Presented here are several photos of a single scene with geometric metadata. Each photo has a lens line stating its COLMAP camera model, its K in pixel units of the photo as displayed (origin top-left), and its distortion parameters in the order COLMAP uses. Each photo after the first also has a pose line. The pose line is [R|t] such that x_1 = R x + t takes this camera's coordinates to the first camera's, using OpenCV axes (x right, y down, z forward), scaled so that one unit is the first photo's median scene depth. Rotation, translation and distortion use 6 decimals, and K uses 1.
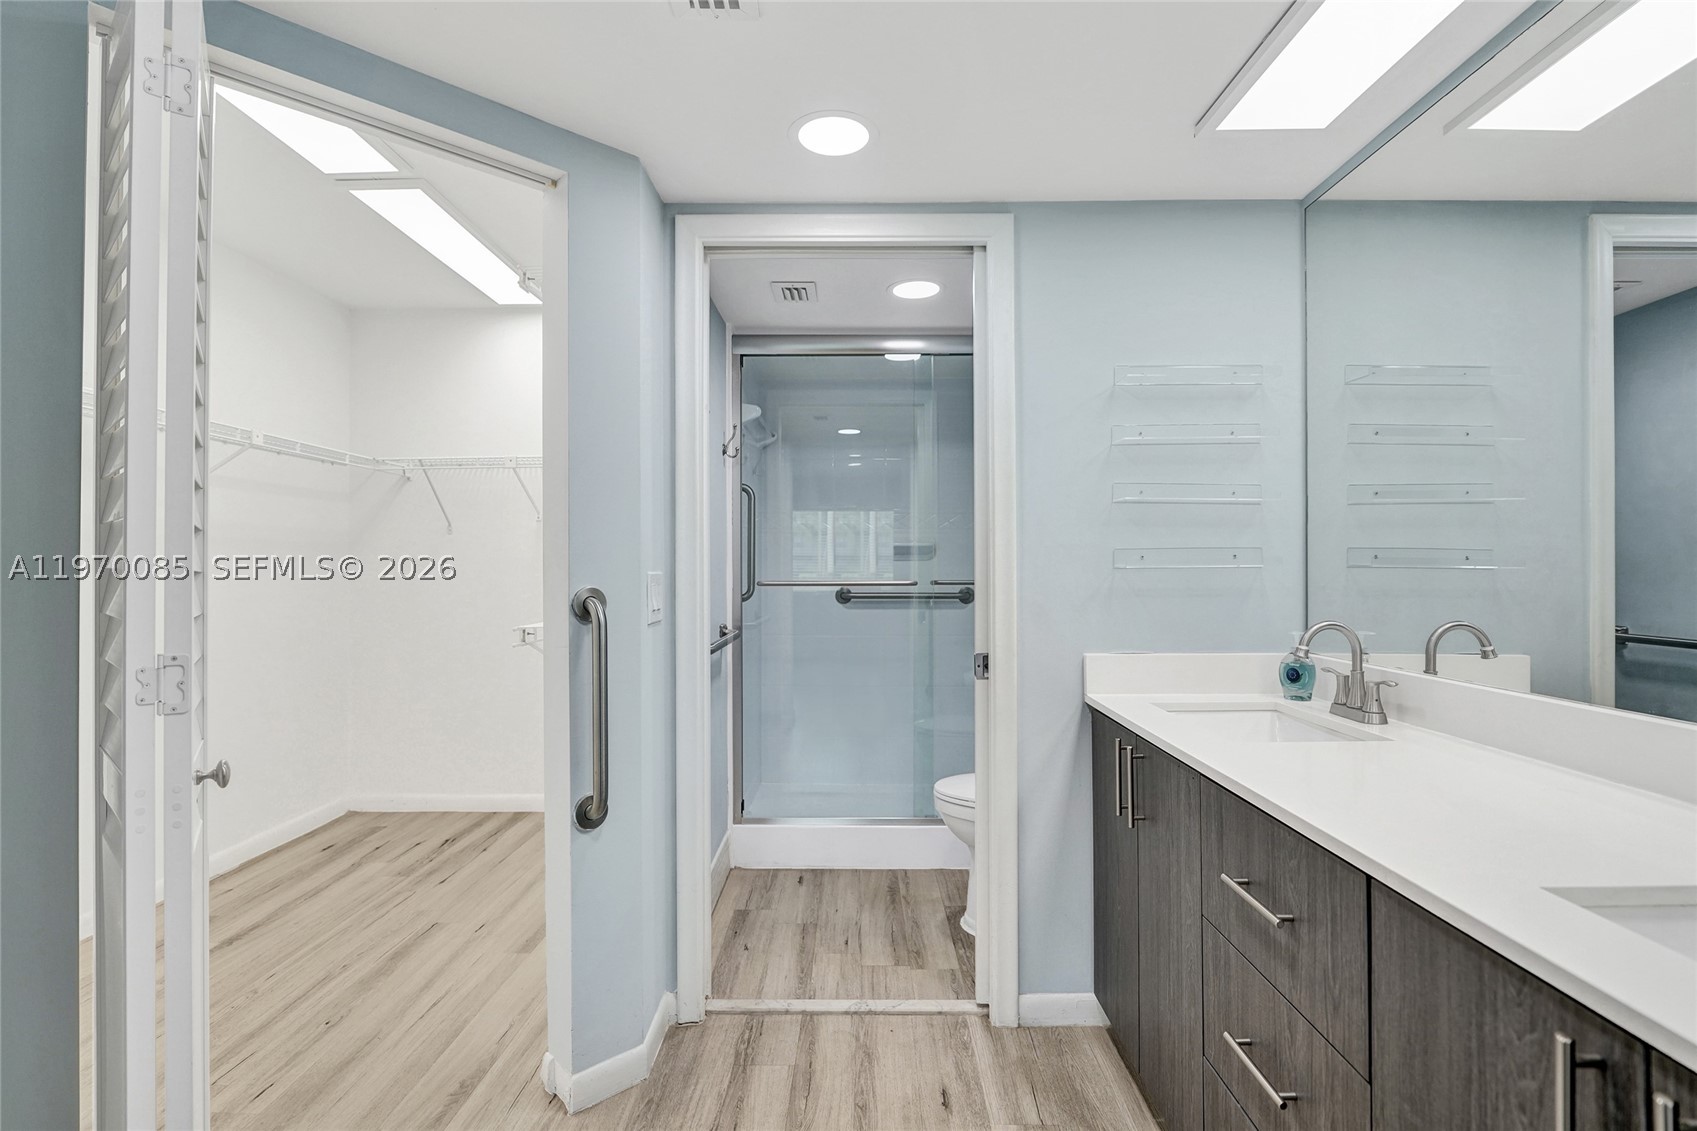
lens RADIAL K [[798.2, 0, 848.5], [0, 798.2, 565.5], [0, 0, 1]] dist [-0.012015, -0.000304]
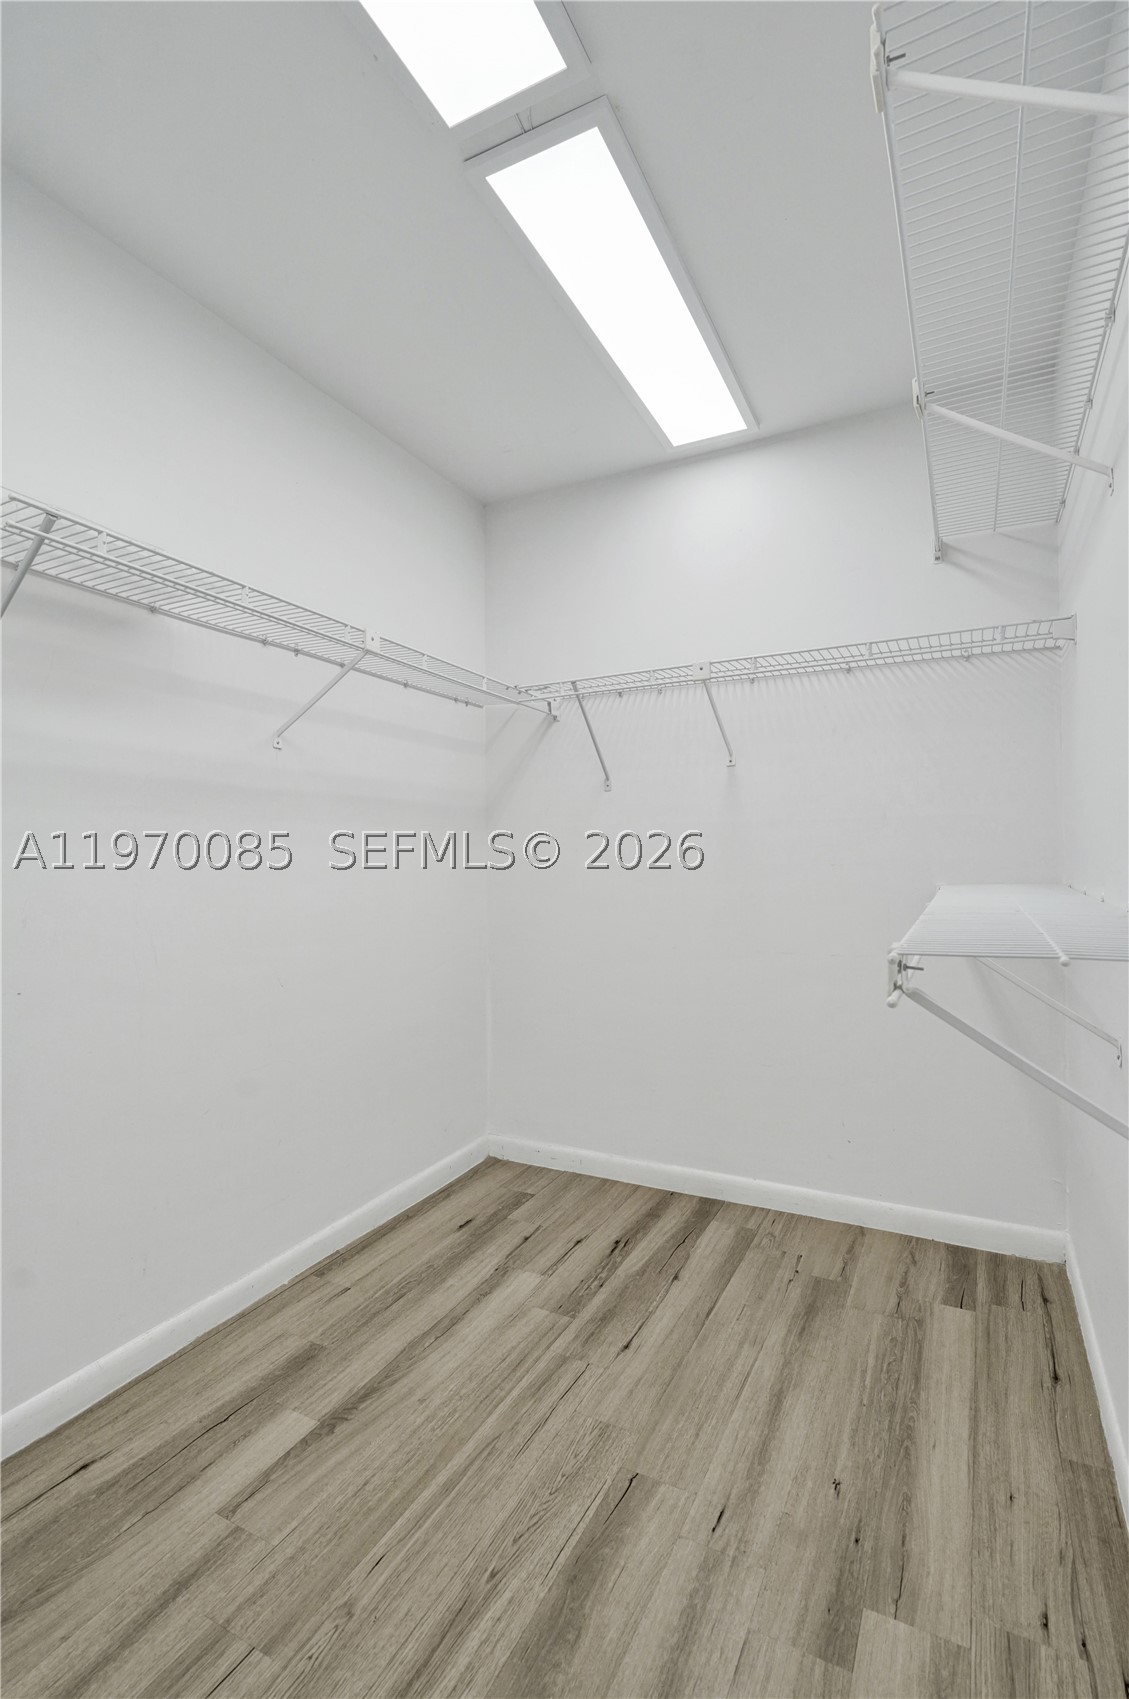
lens RADIAL K [[799.1, 0, 564.5], [0, 799.1, 849.5], [0, 0, 1]] dist [-0.012015, -0.000304]
pose [[0.898169, -0.009636, -0.439546, -0.256464], [0.008738, 0.999954, -0.004067, 0.019019], [0.439564, -0.000188, 0.898211, 0.392732]]
